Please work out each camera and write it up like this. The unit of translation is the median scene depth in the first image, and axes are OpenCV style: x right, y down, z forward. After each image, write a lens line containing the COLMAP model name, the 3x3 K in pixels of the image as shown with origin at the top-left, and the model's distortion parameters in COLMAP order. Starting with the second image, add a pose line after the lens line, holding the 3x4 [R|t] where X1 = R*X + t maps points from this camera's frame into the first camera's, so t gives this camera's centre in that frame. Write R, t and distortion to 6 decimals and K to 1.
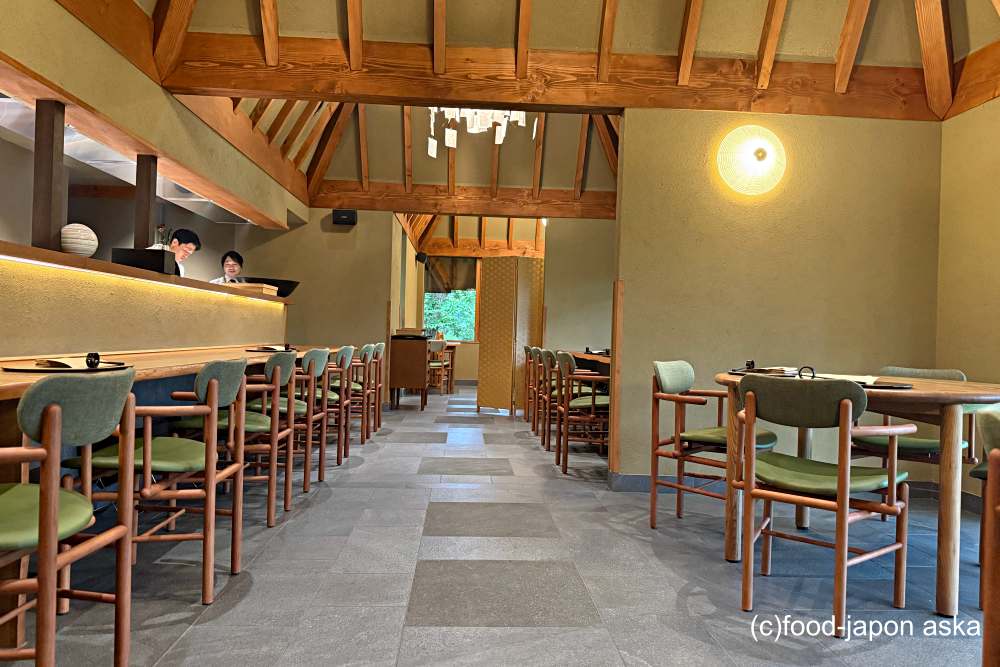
lens RADIAL K [[671.6, 0, 498.4], [0, 671.6, 333.9], [0, 0, 1]] dist [-0.018584, -0.000159]
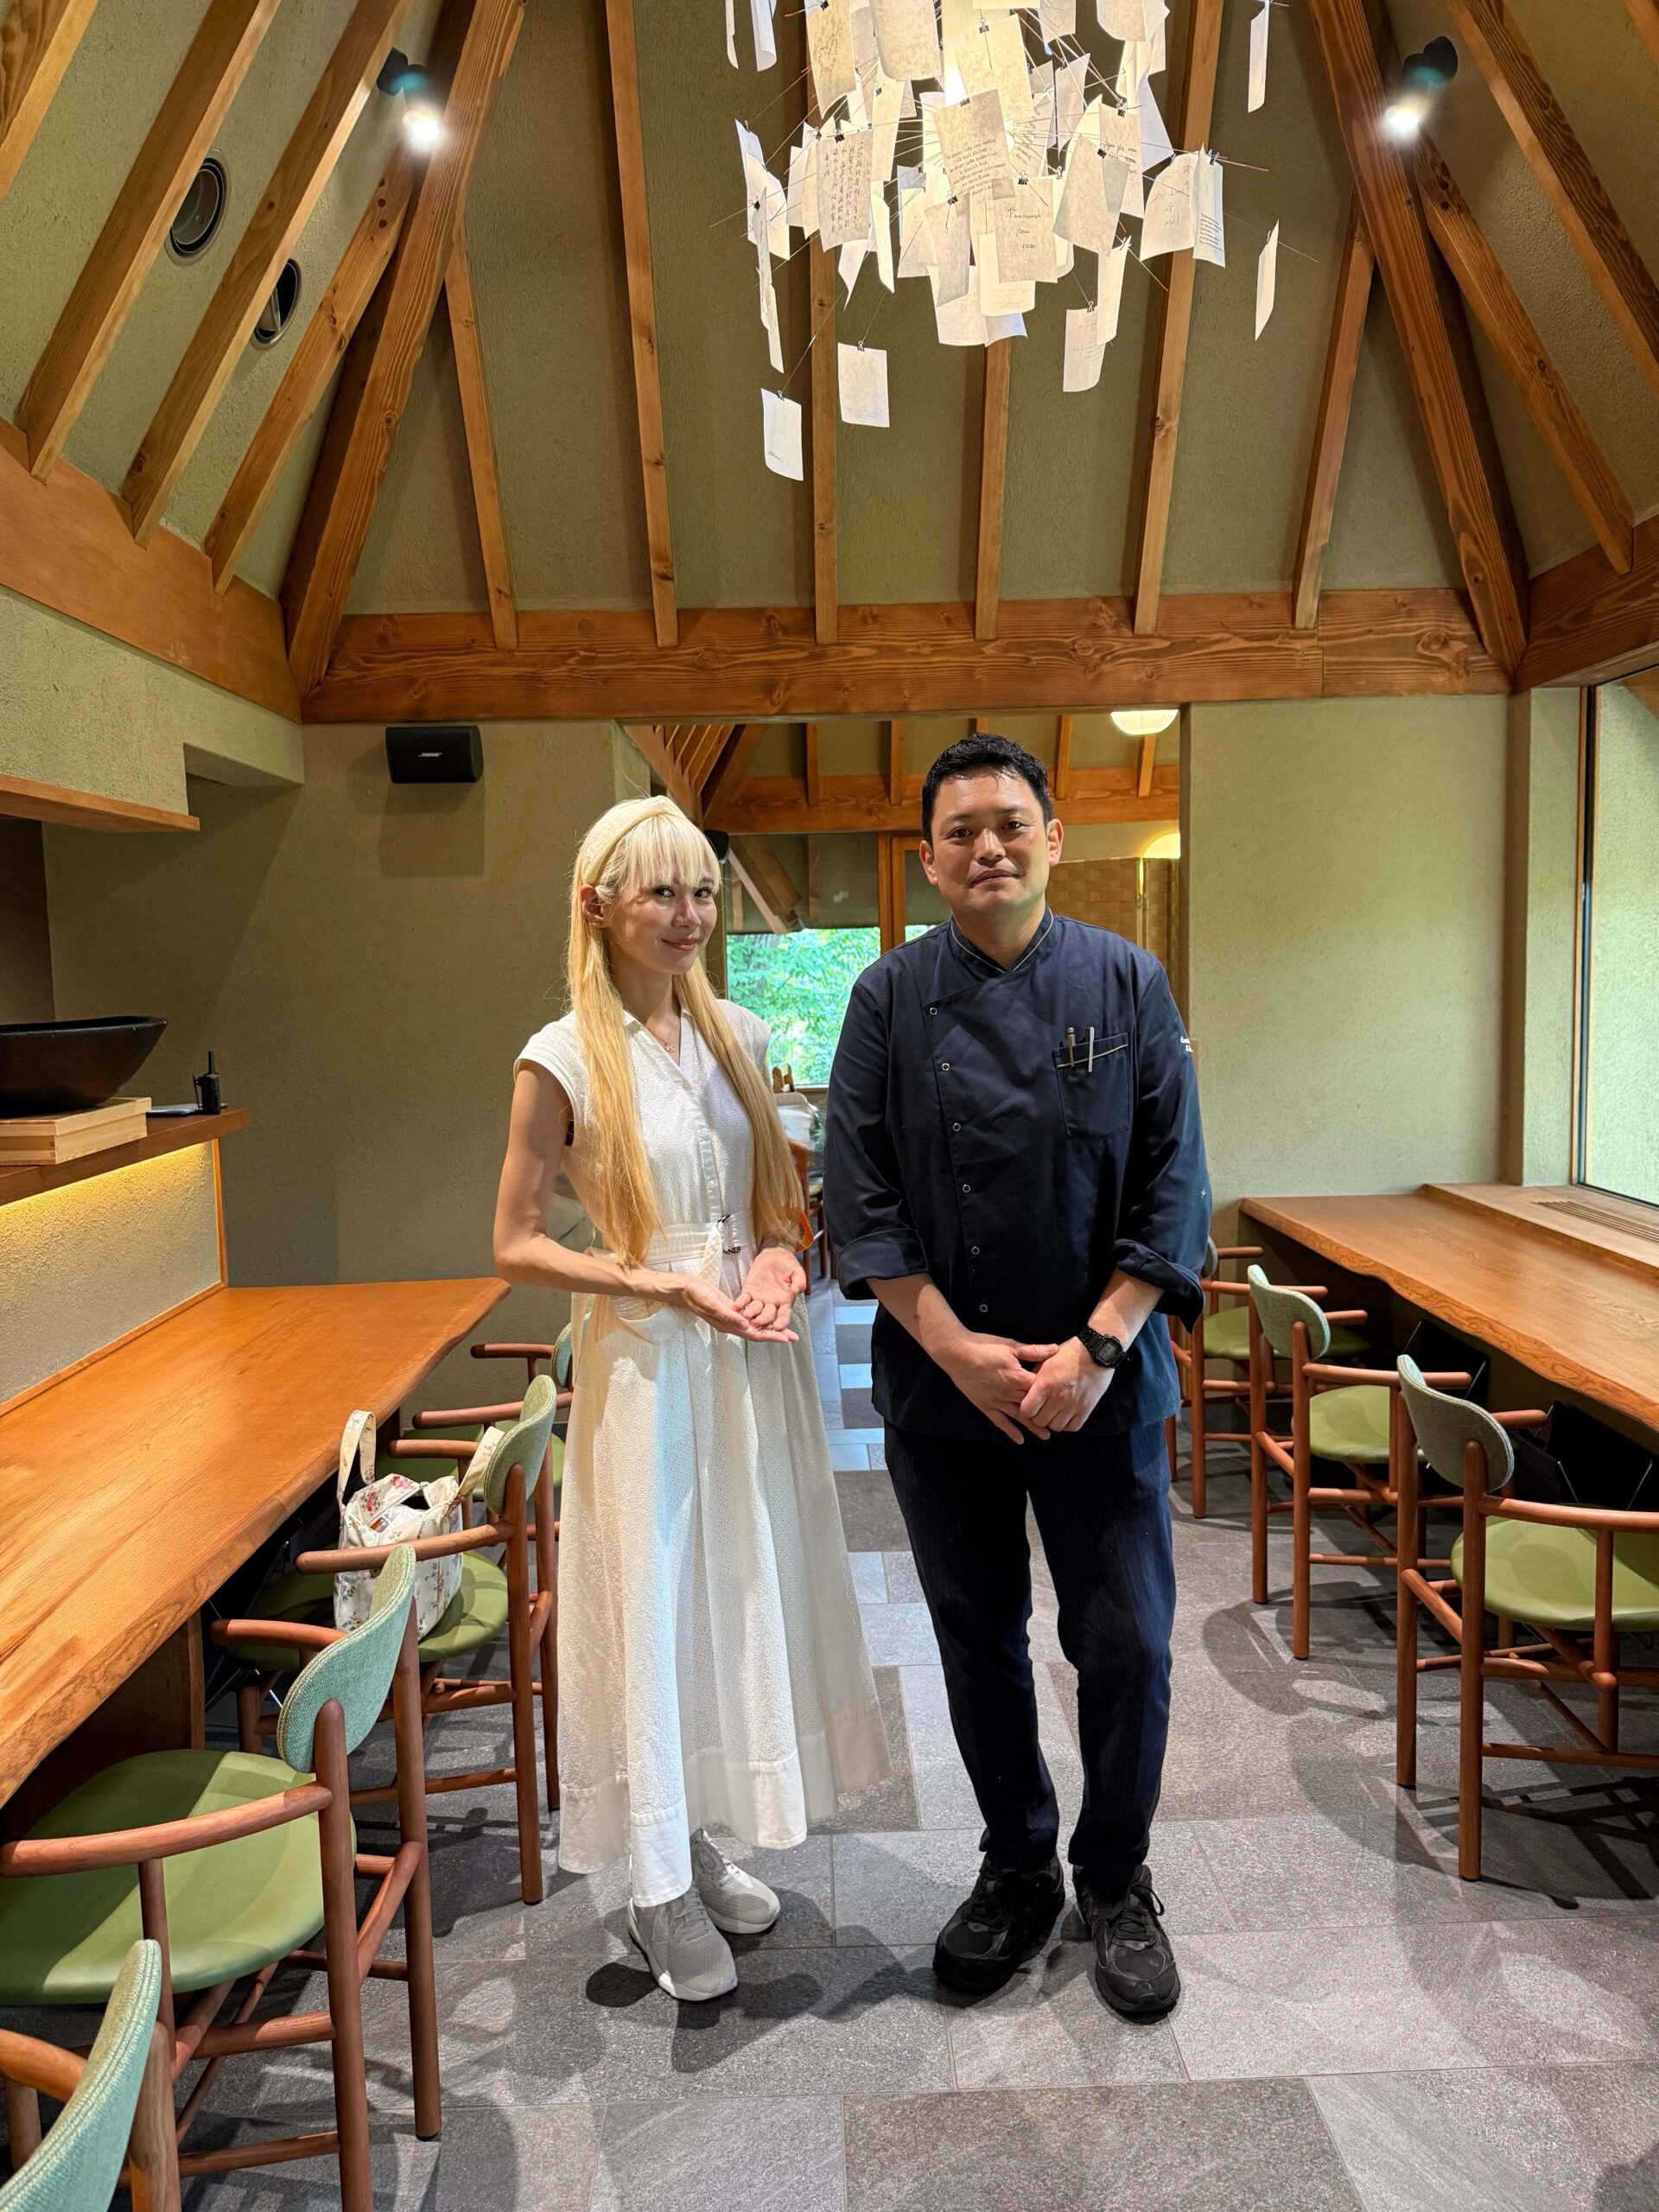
lens RADIAL K [[1551.3, 0, 825.2], [0, 1551.3, 1112.0], [0, 0, 1]] dist [-0.005143, -0.001669]
pose [[0.997742, -0.057997, -0.033860, -0.062589], [0.061007, 0.993517, 0.095924, -0.082892], [0.028077, -0.097773, 0.994813, 0.379532]]
